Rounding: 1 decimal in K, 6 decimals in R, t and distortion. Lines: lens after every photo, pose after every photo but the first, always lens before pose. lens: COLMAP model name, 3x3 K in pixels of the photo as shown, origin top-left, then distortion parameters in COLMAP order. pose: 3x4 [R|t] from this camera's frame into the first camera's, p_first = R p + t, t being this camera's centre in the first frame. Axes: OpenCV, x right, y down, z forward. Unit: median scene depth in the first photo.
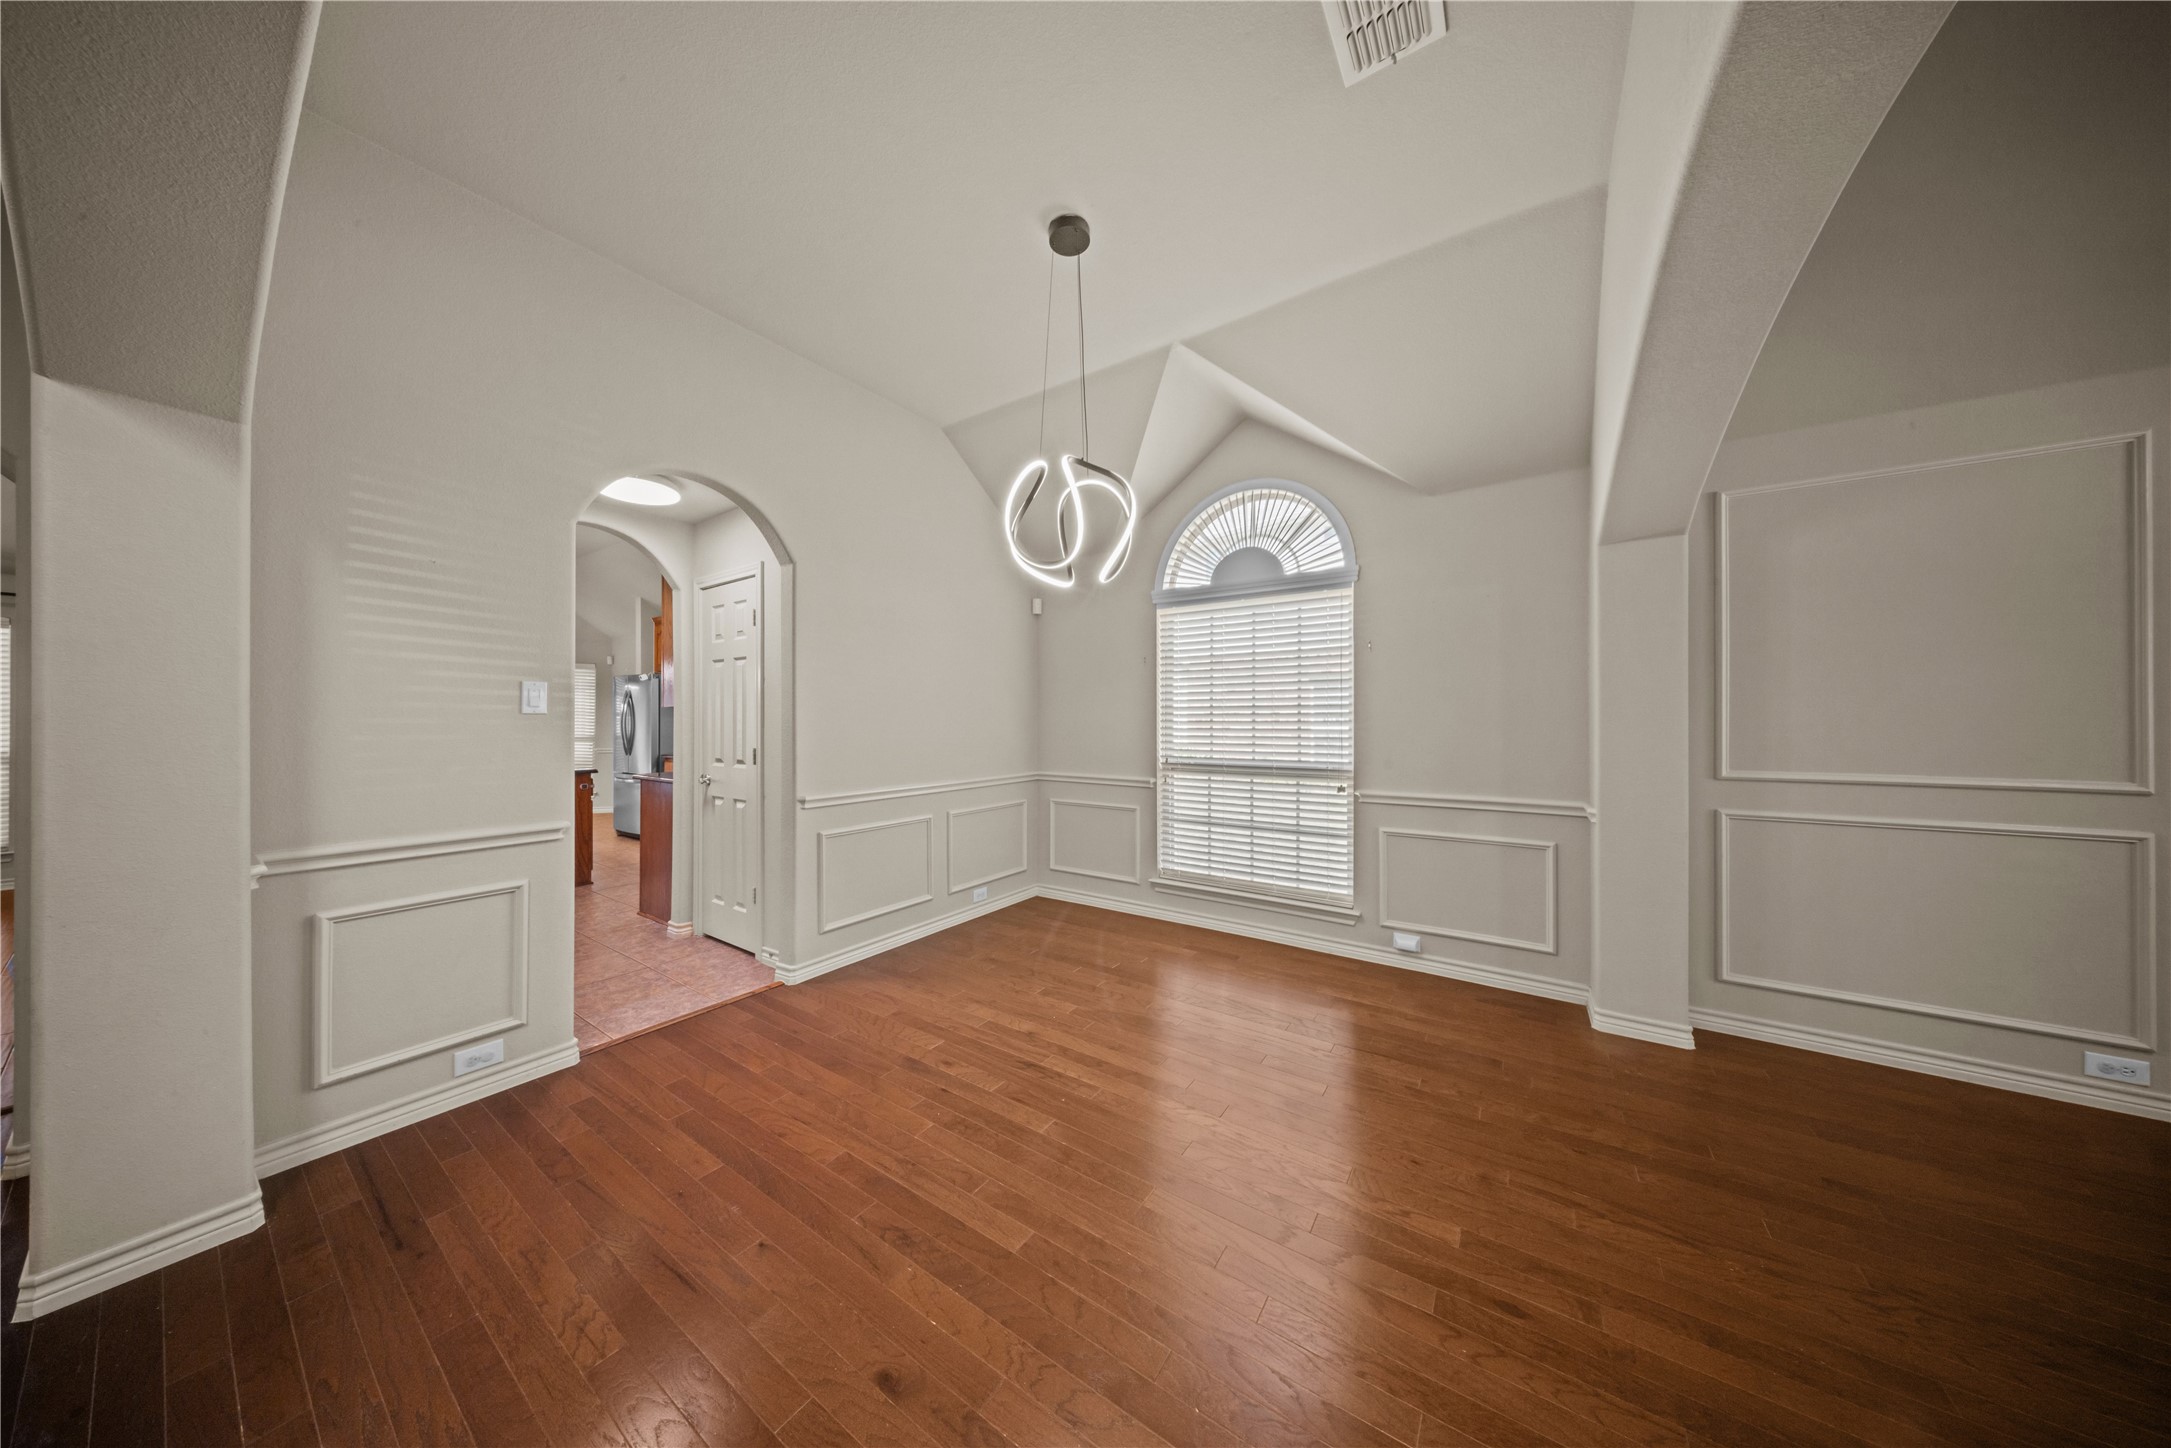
lens RADIAL K [[616.5, 0, 1095.6], [0, 616.5, 707.8], [0, 0, 1]] dist [0.000705, -0.000013]
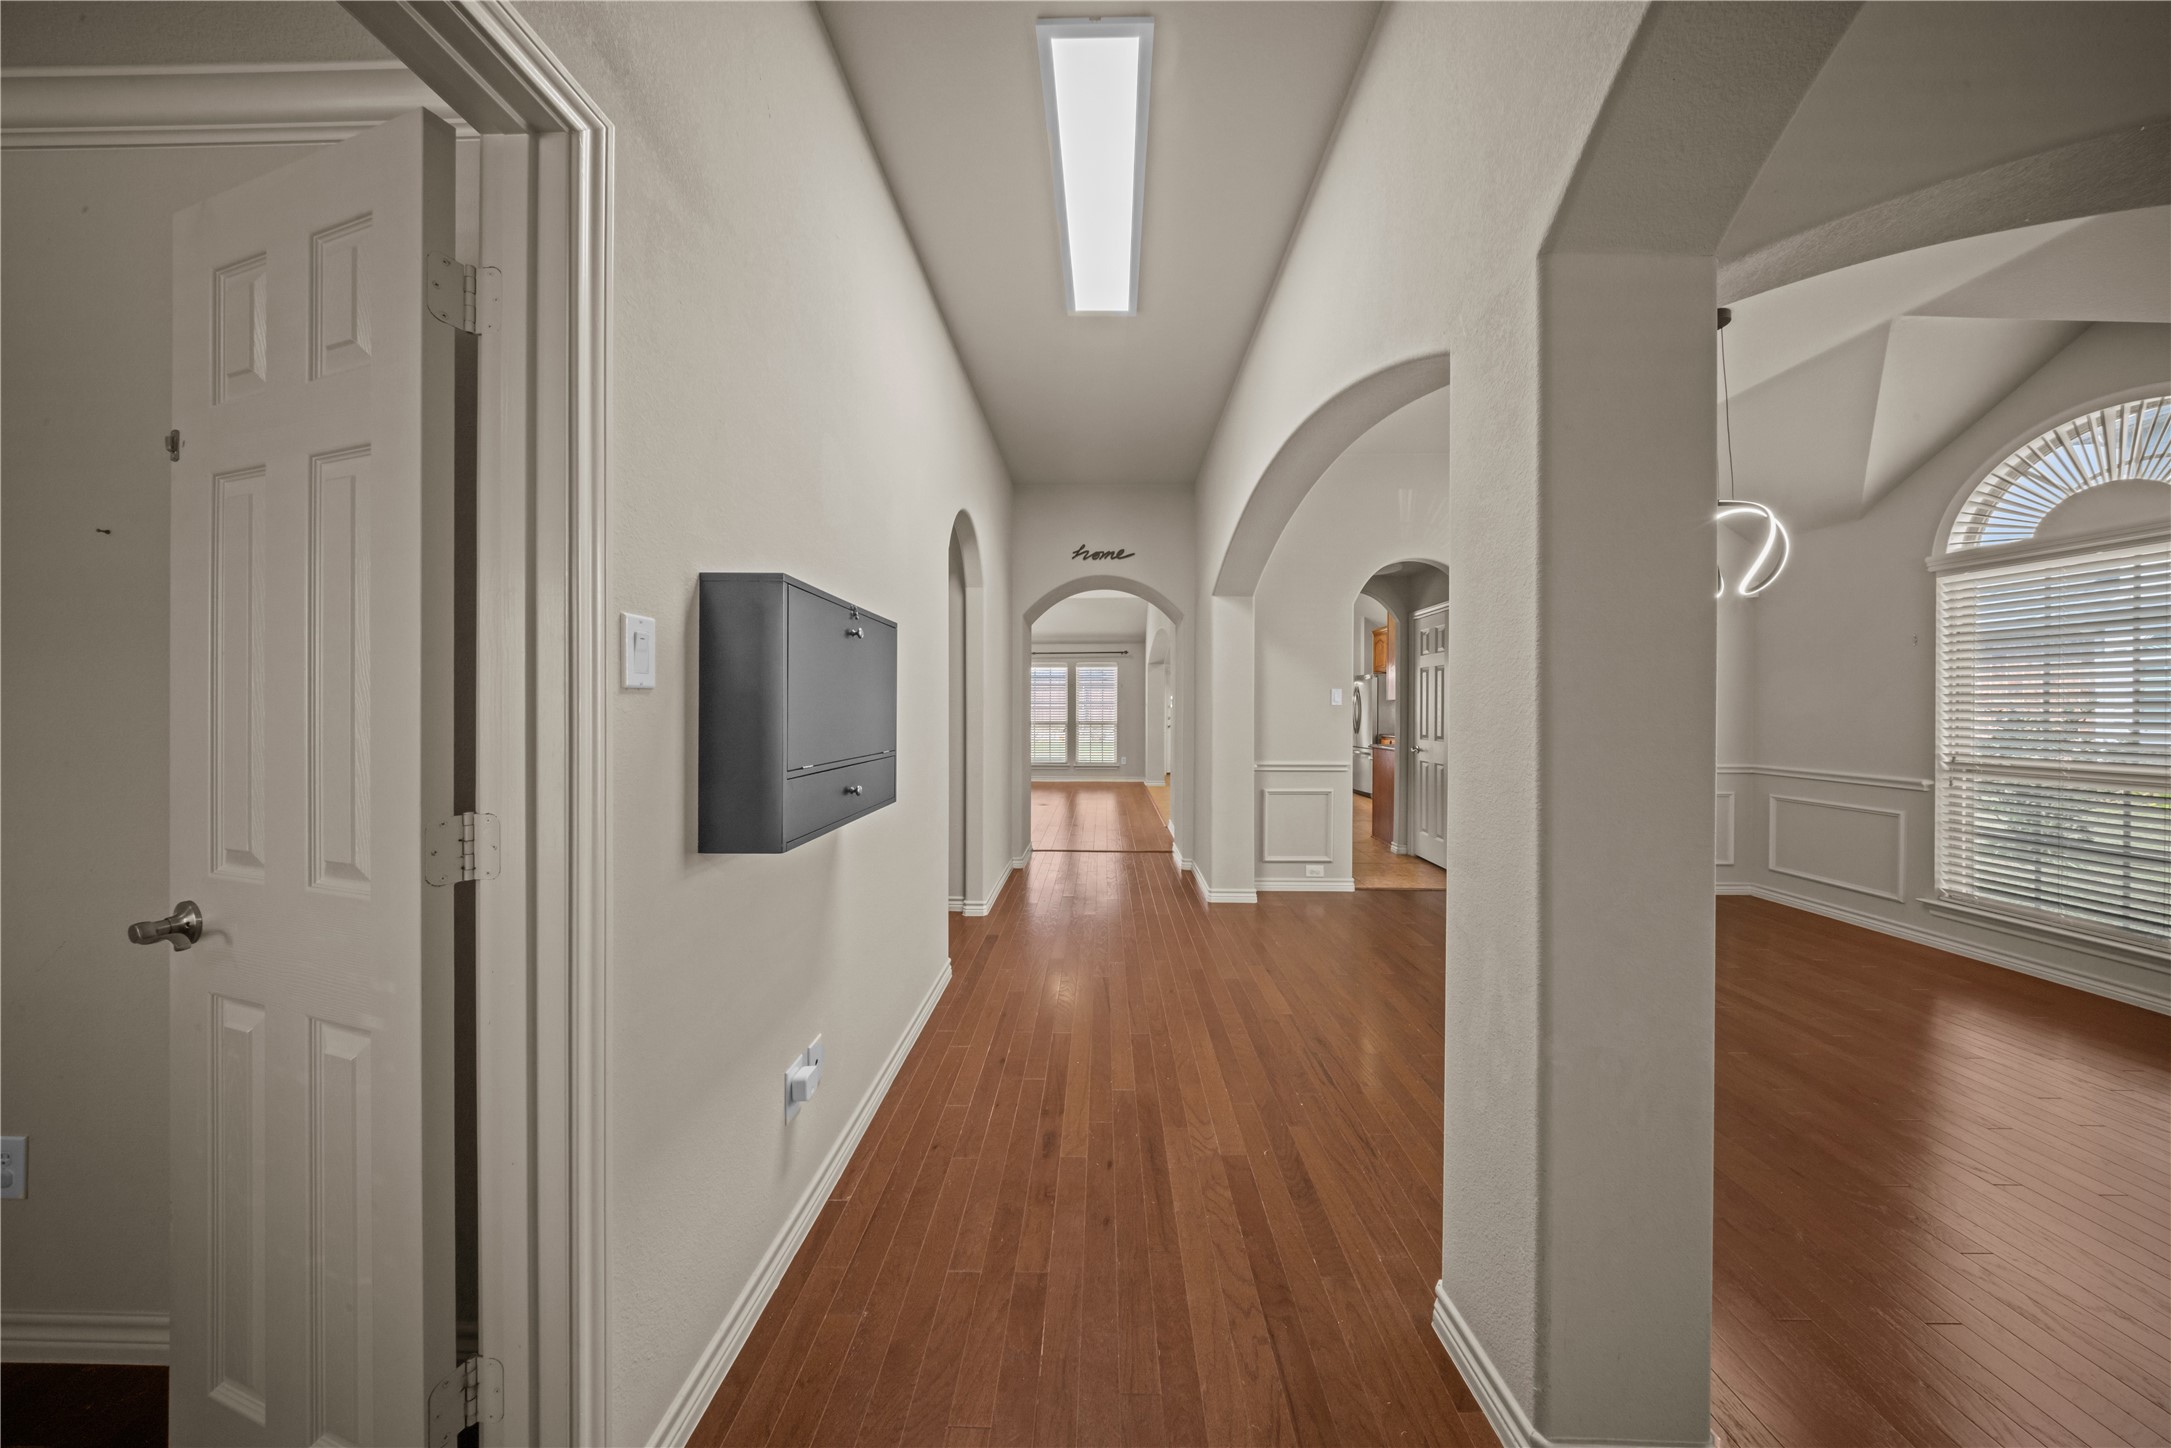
lens RADIAL K [[633.2, 0, 1088.1], [0, 633.2, 718.6], [0, 0, 1]] dist [0.003916, -0.000110]
pose [[0.517365, 0.017100, -0.855594, 0.245957], [0.013995, 0.999498, 0.028438, -0.010087], [0.855650, -0.026687, 0.516866, -0.431799]]
